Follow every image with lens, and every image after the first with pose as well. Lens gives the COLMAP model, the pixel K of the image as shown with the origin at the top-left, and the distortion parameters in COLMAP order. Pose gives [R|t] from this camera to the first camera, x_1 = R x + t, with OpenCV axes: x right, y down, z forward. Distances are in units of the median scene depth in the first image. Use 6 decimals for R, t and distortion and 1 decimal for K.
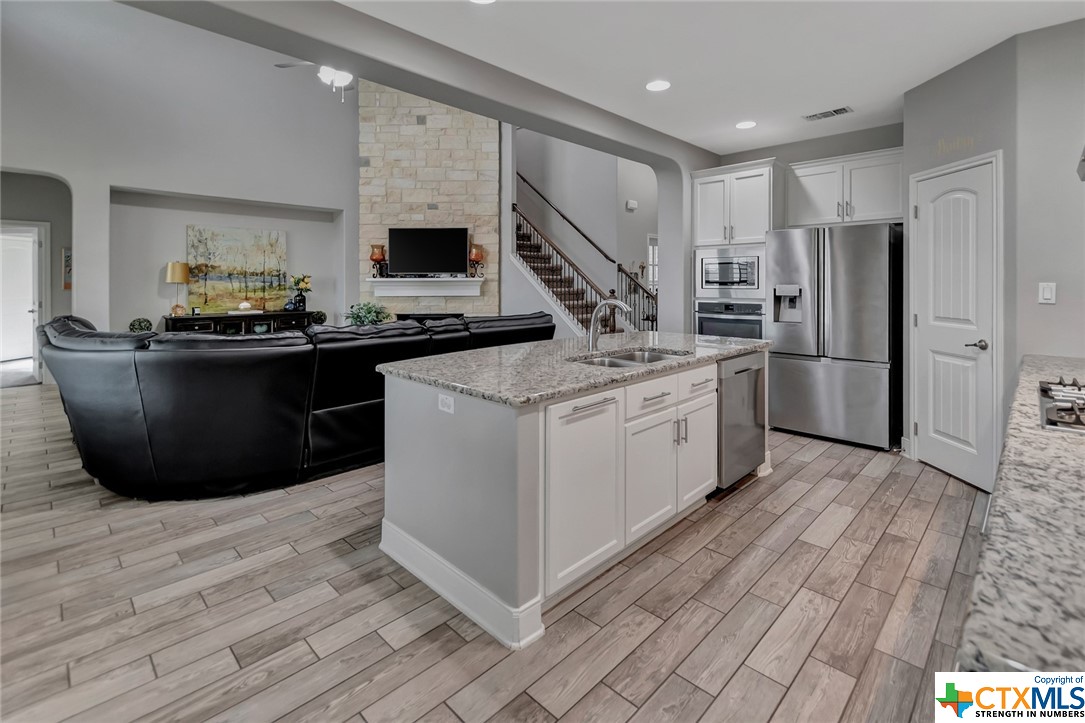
lens RADIAL K [[493.8, 0, 552.9], [0, 493.8, 285.0], [0, 0, 1]] dist [0.002158, -0.000162]
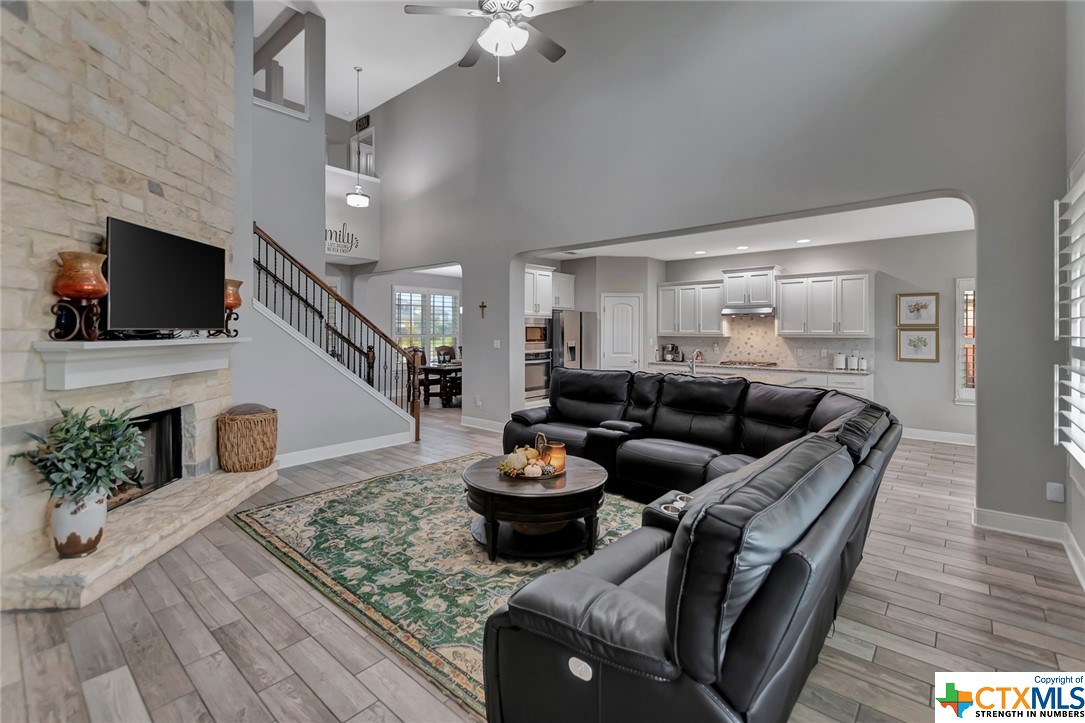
lens RADIAL K [[486.5, 0, 542.6], [0, 486.5, 329.1], [0, 0, 1]] dist [0.004040, 0.000103]
pose [[-0.050428, 0.005297, 0.998714, -0.798655], [0.001615, 0.999985, -0.005222, -0.022052], [-0.998726, 0.001349, -0.050436, 0.710517]]
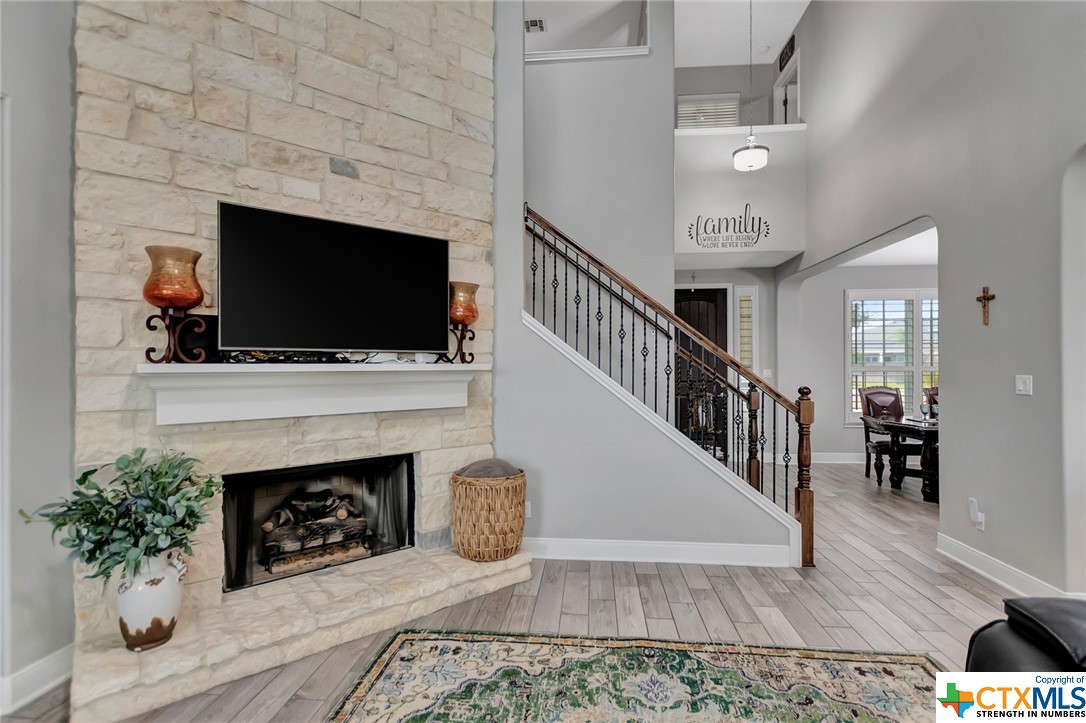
lens RADIAL K [[521.1, 0, 543.4], [0, 521.1, 365.5], [0, 0, 1]] dist [0.005486, -0.000538]
pose [[0.782869, 0.003037, 0.622179, -0.401465], [0.002341, 0.999967, -0.007826, -0.010309], [-0.622182, 0.007583, 0.782836, 0.661978]]
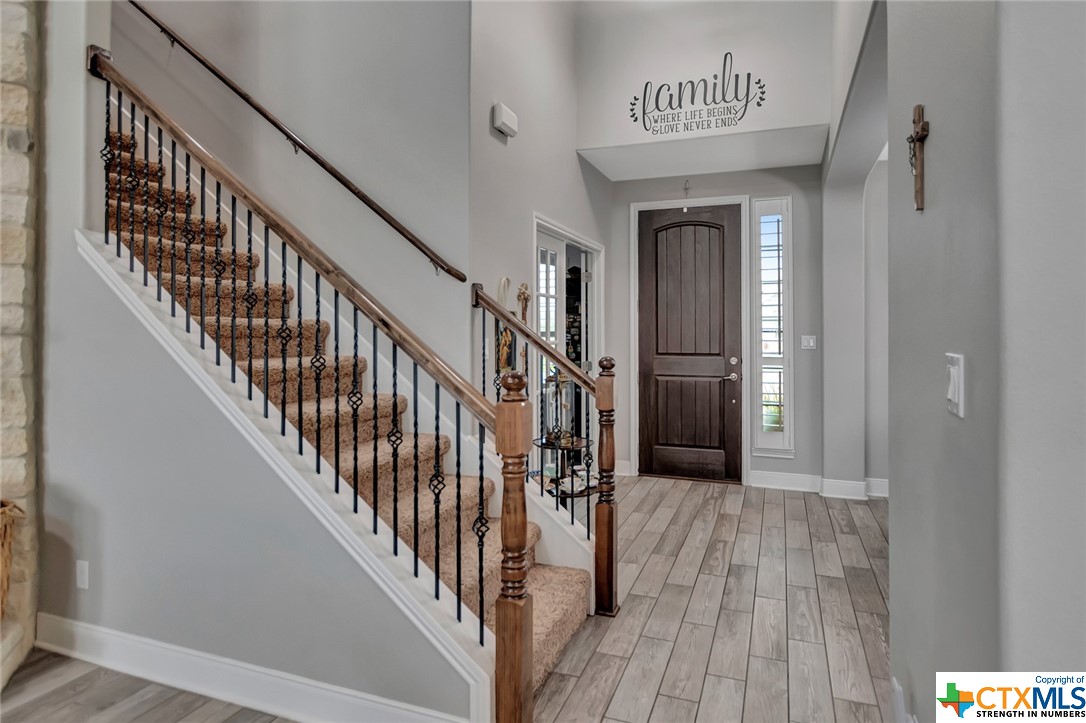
lens RADIAL K [[618.4, 0, 547.7], [0, 618.4, 329.9], [0, 0, 1]] dist [0.001658, 0.000297]
pose [[0.918256, 0.005603, 0.395948, 0.015076], [-0.001877, 0.999950, -0.009798, -0.008681], [-0.395983, 0.008254, 0.918221, 0.645241]]
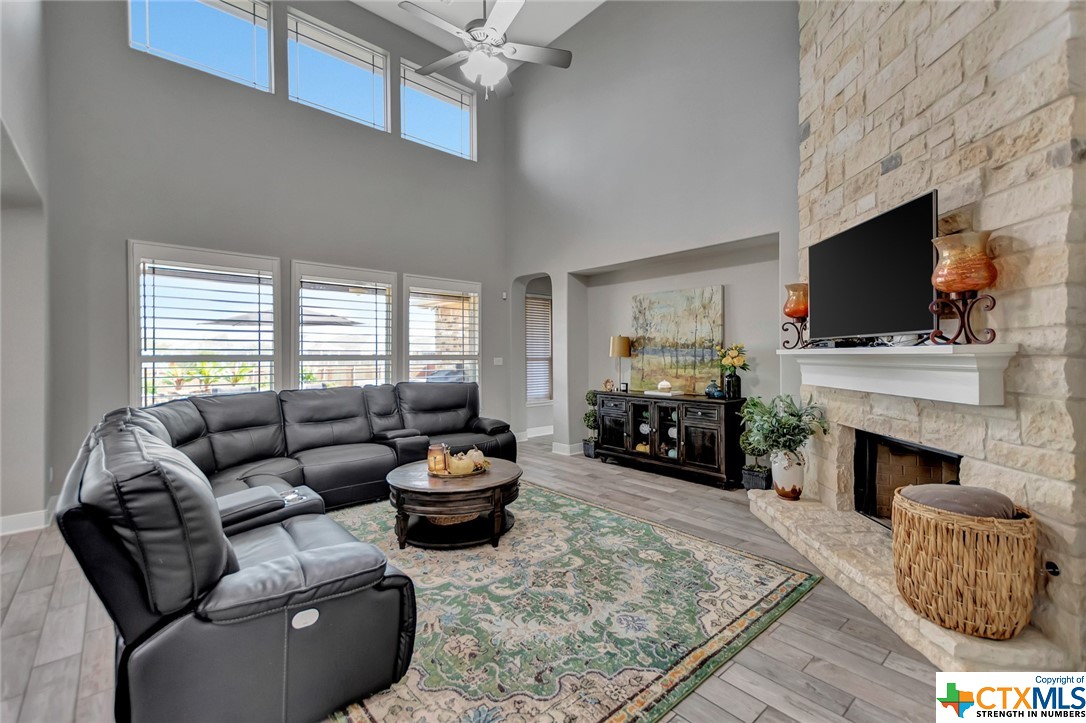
lens RADIAL K [[469.0, 0, 538.5], [0, 469.0, 357.2], [0, 0, 1]] dist [0.002628, 0.000161]
pose [[-0.084861, 0.008356, -0.996358, 0.164512], [0.001445, 0.999965, 0.008263, -0.010727], [0.996392, -0.000739, -0.084870, 0.823154]]
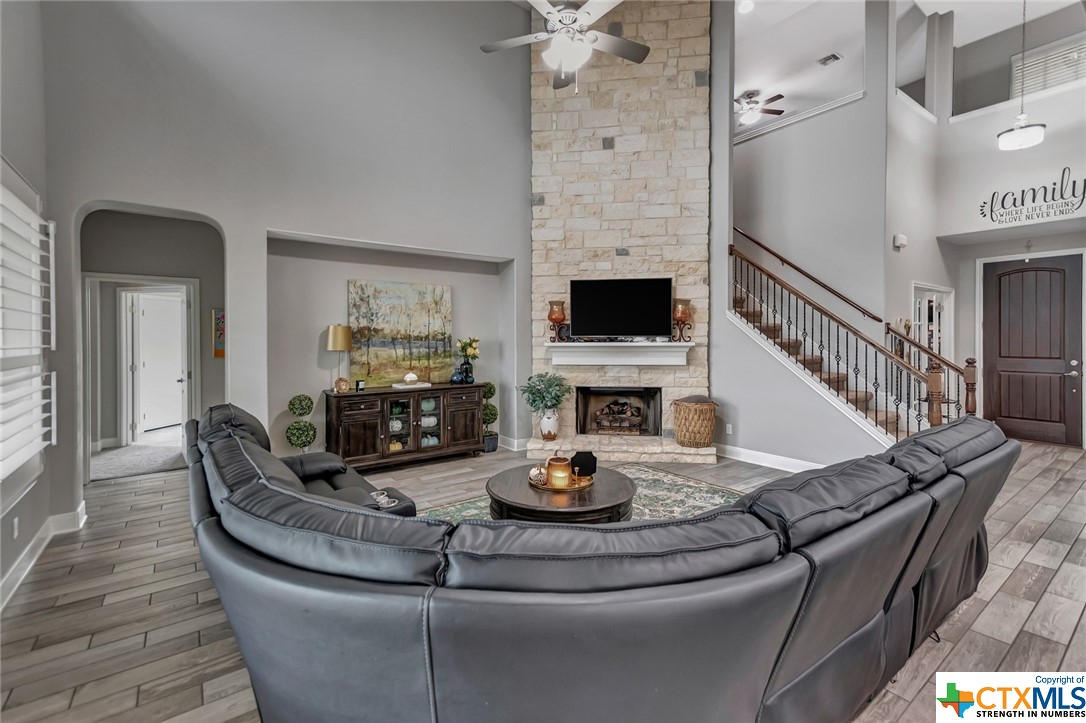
lens RADIAL K [[474.2, 0, 545.2], [0, 474.2, 339.4], [0, 0, 1]] dist [0.021168, -0.000428]
pose [[0.987115, 0.000924, -0.160009, -0.265986], [-0.000346, 0.999993, 0.003644, -0.023128], [0.160011, -0.003542, 0.987109, 0.247348]]
